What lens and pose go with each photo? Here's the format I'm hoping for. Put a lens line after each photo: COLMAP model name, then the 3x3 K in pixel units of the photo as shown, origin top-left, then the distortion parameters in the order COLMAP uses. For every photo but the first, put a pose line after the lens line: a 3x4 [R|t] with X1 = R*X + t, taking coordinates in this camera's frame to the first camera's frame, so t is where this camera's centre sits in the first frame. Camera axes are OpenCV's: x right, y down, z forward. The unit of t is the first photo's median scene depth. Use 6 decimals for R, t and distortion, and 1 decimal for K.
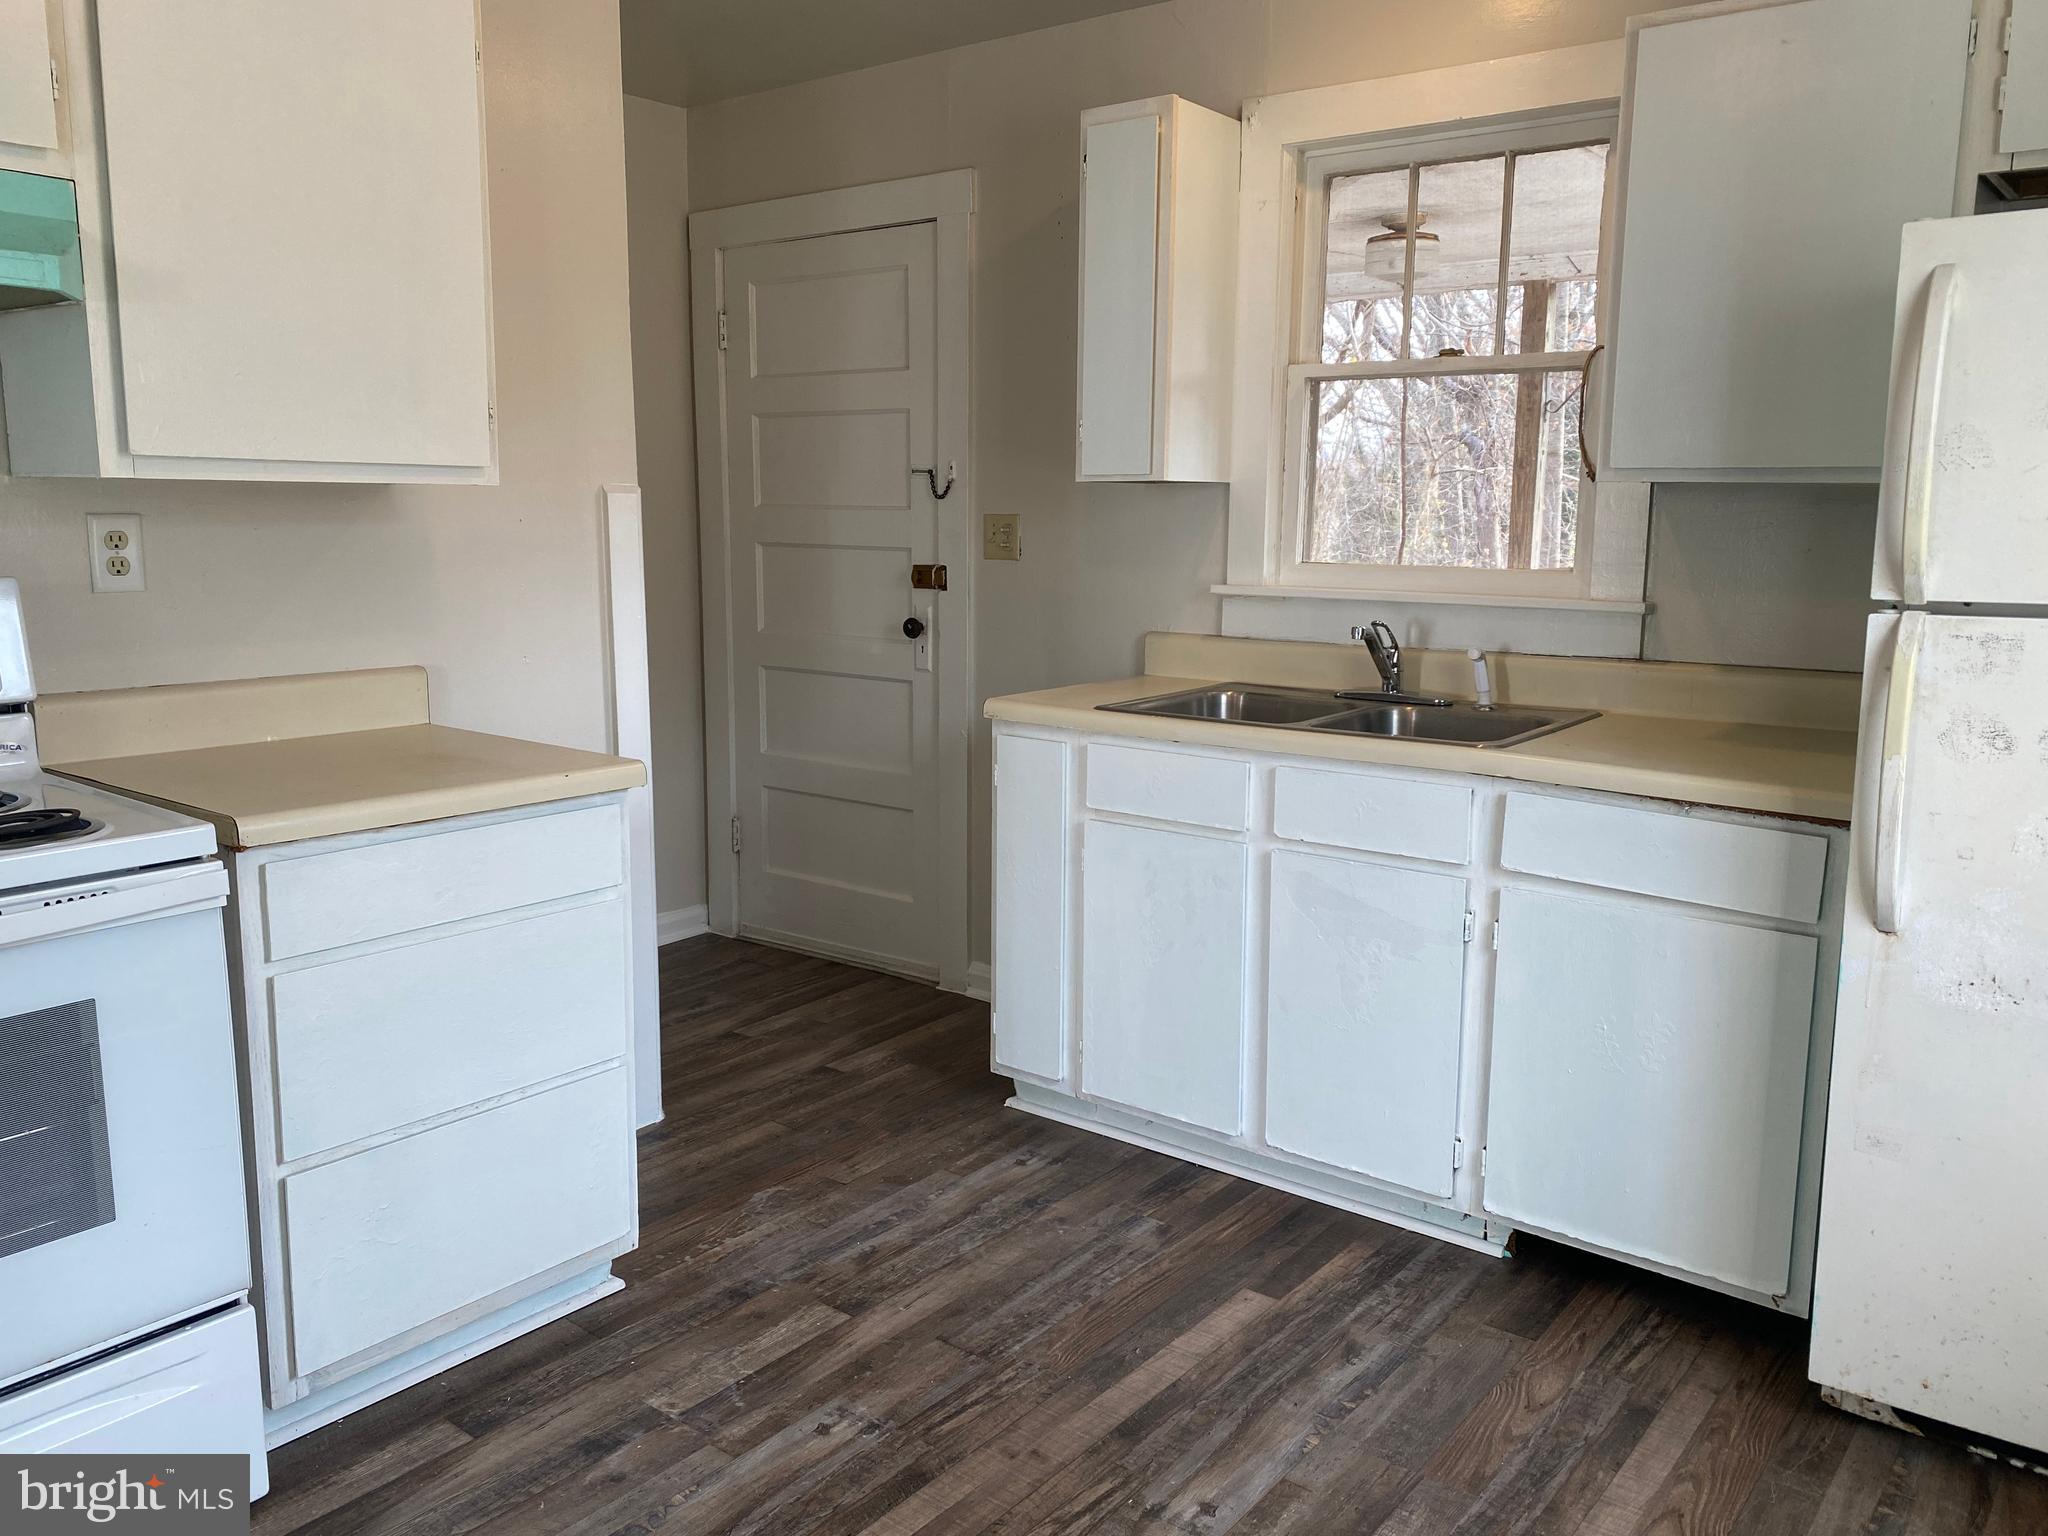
lens RADIAL K [[1567.1, 0, 1050.5], [0, 1567.1, 766.3], [0, 0, 1]] dist [0.076086, -0.037760]
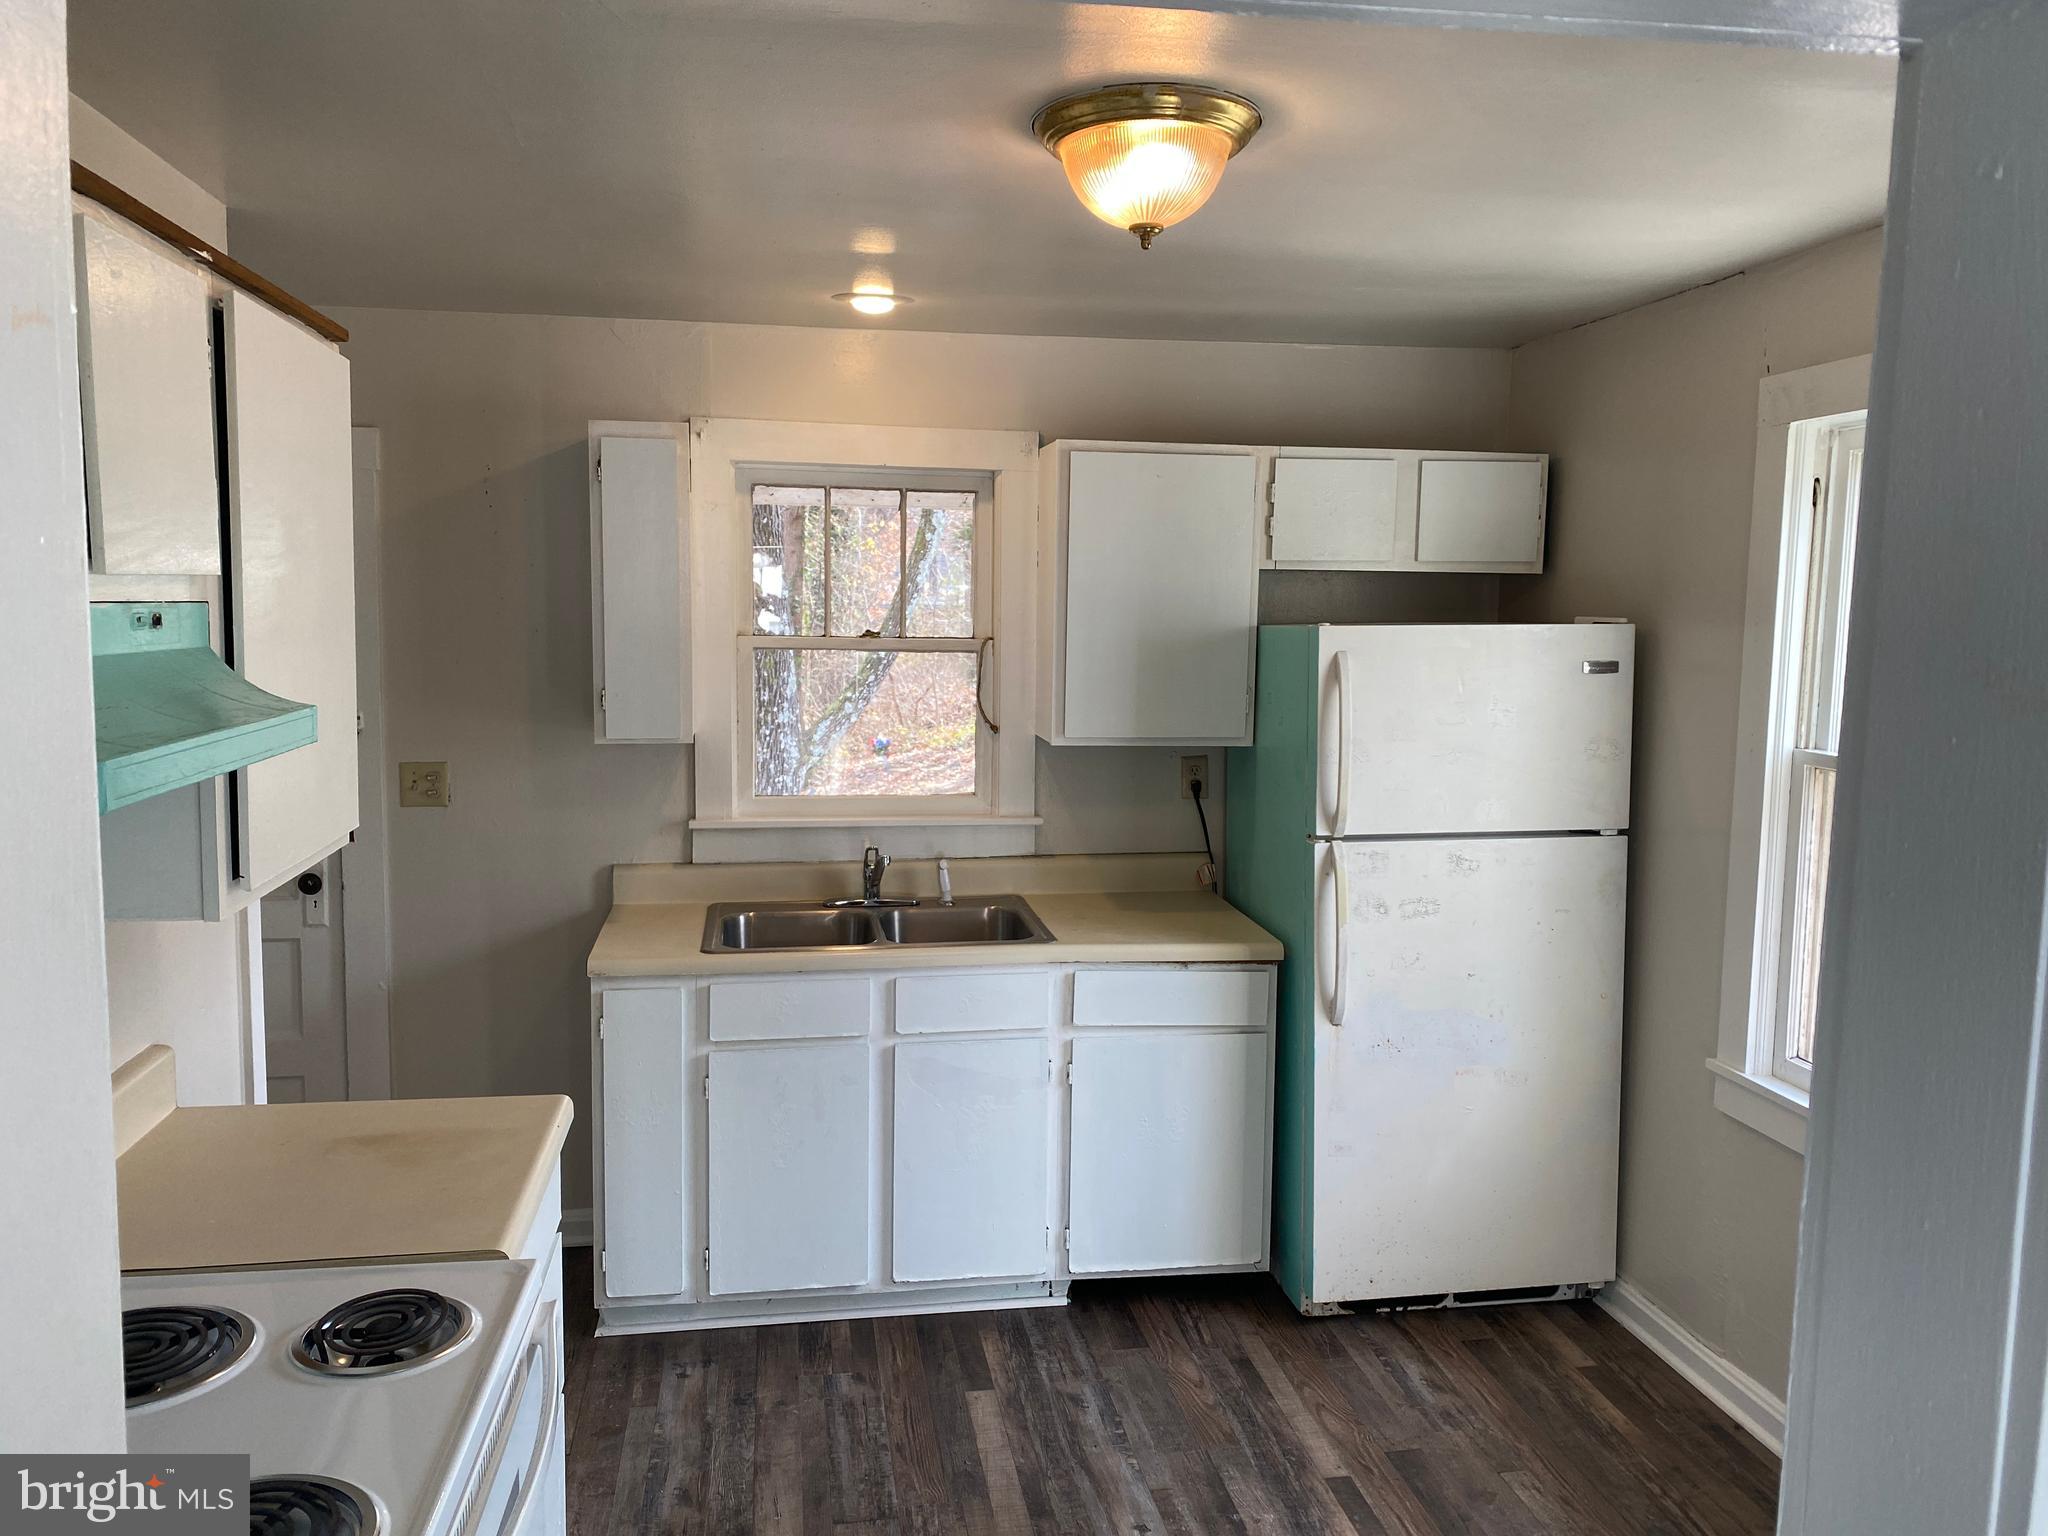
lens RADIAL K [[1567.1, 0, 1050.5], [0, 1567.1, 766.3], [0, 0, 1]] dist [0.076086, -0.037760]
pose [[0.687082, -0.078396, 0.722338, -0.716195], [0.111749, 0.993735, 0.001557, -0.168573], [-0.717935, 0.079651, 0.691538, 0.018940]]
